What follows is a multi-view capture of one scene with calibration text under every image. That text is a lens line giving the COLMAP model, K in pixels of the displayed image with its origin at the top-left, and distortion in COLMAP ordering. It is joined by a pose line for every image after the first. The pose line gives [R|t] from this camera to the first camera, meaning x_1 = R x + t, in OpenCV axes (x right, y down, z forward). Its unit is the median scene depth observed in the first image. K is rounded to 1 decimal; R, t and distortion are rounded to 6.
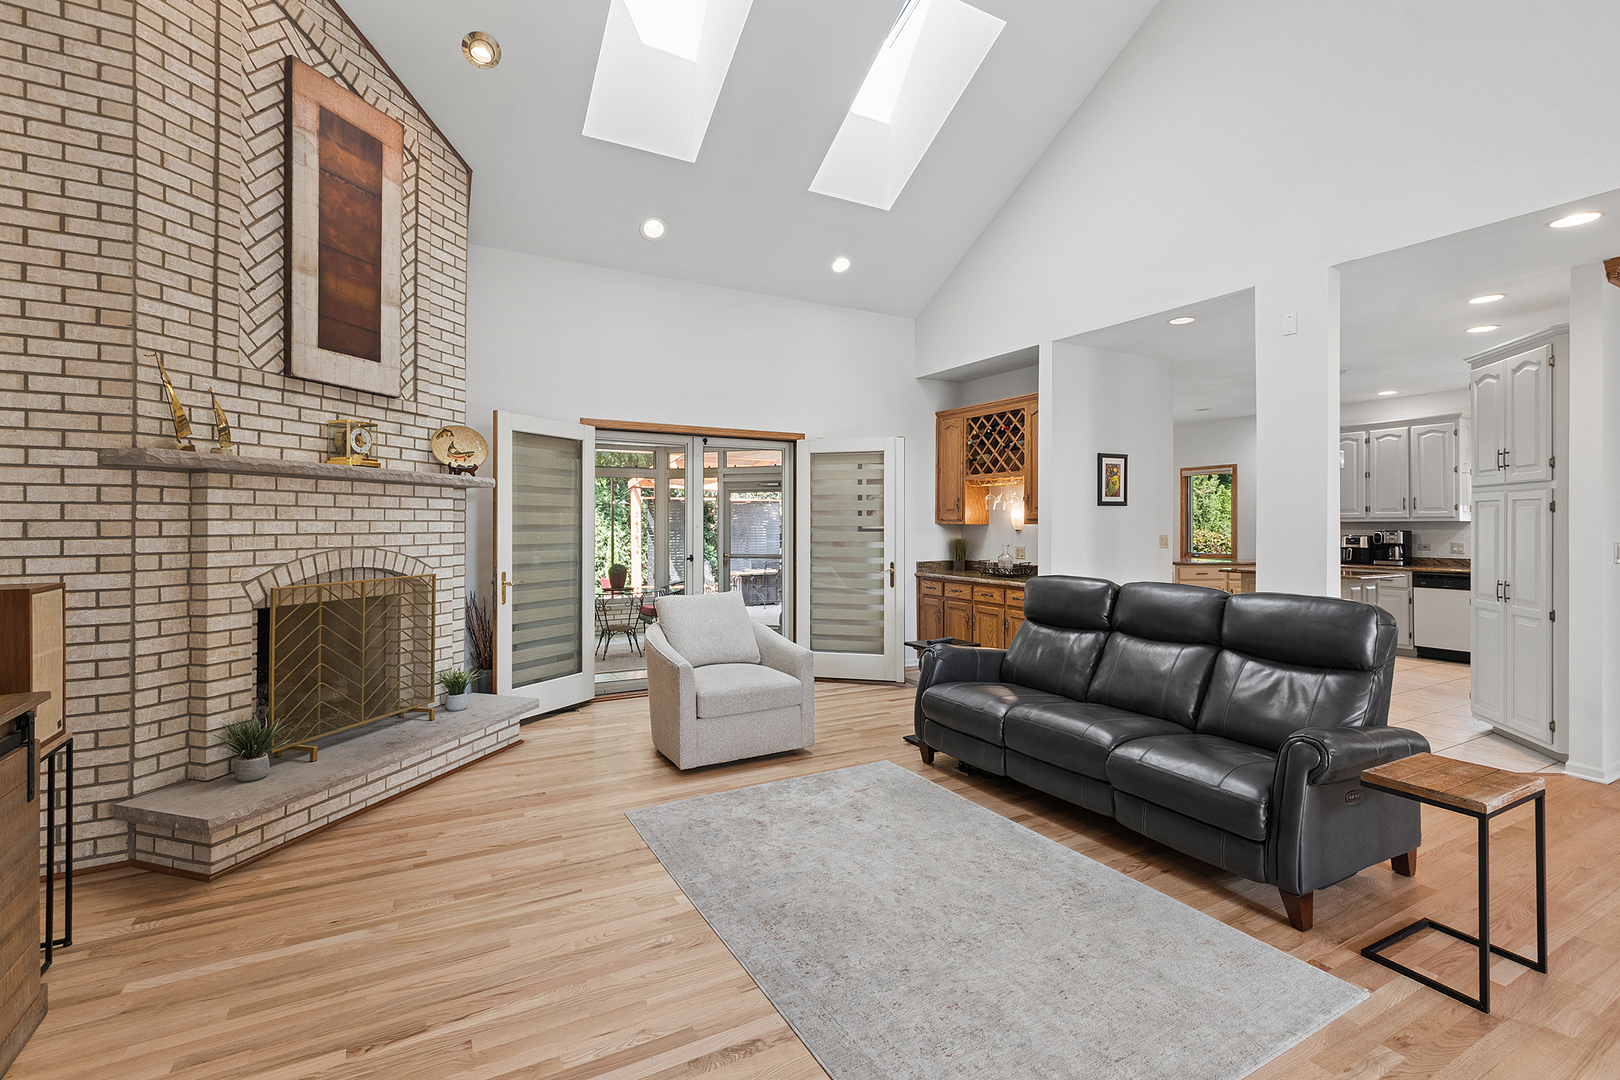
lens RADIAL K [[729.3, 0, 790.1], [0, 729.3, 521.2], [0, 0, 1]] dist [-0.001106, -0.000445]
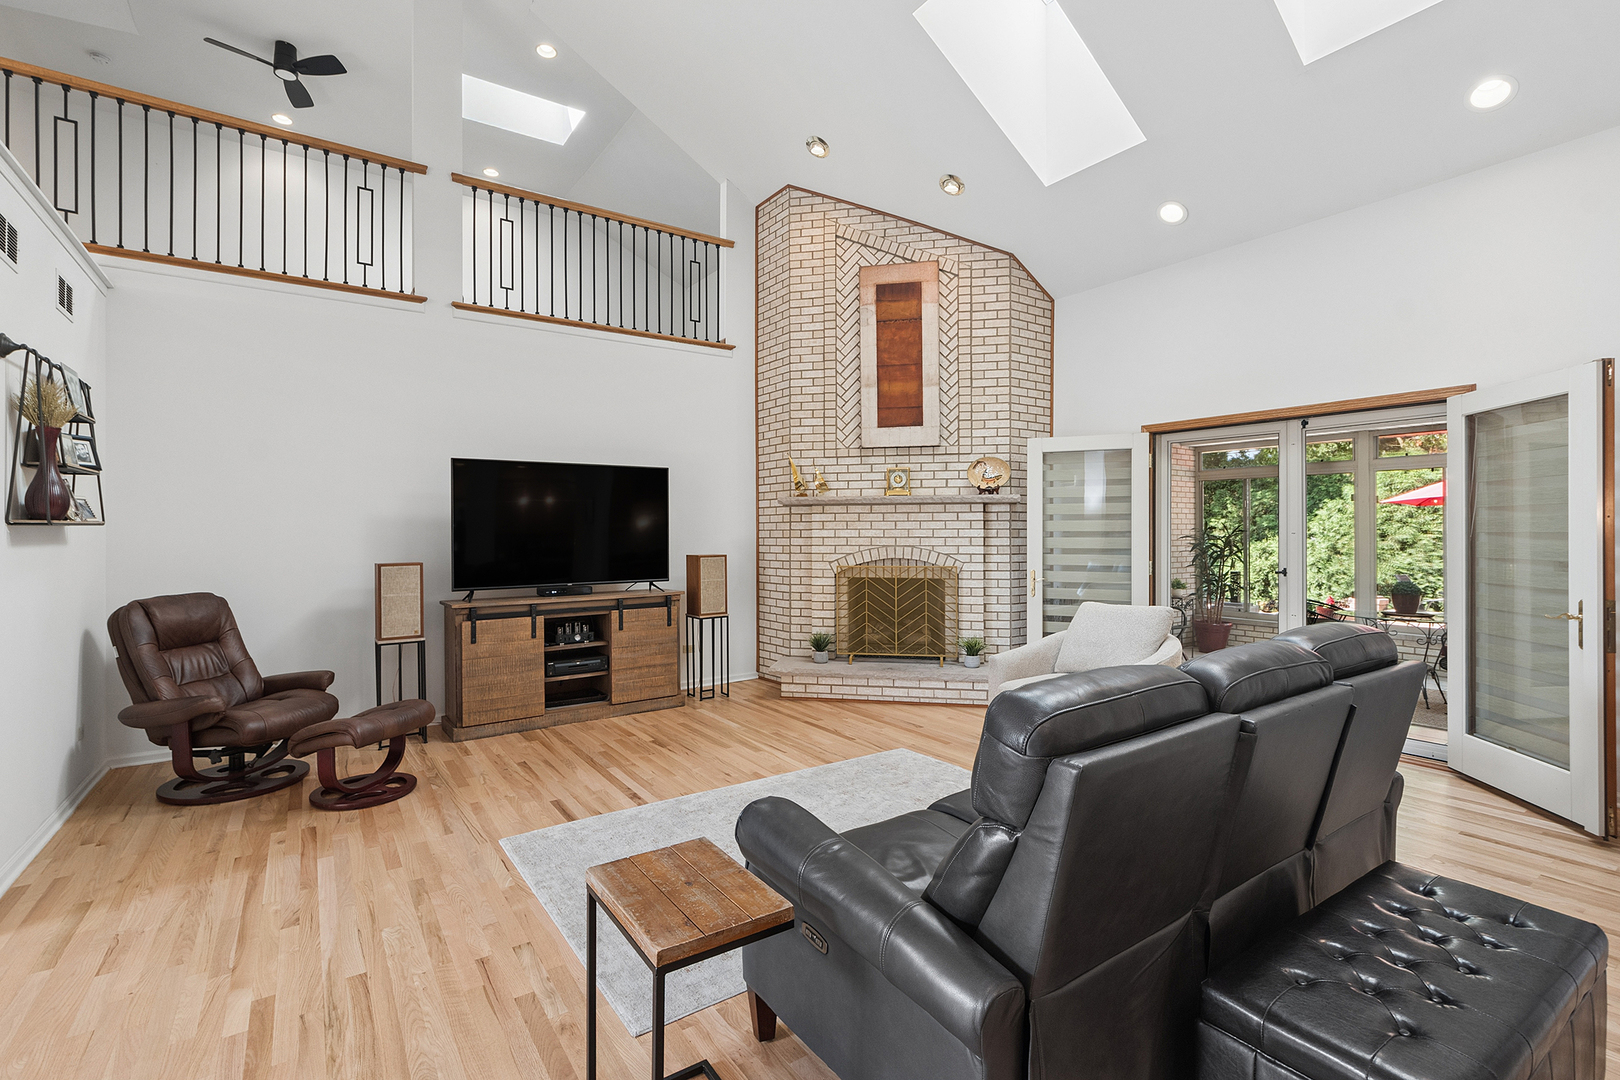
lens RADIAL K [[729.3, 0, 815.2], [0, 729.3, 531.8], [0, 0, 1]] dist [-0.001106, -0.000445]
pose [[0.115160, -0.002509, -0.993344, 0.900329], [0.006487, 0.999977, -0.001774, 0.005984], [0.993326, -0.006240, 0.115173, 0.577518]]
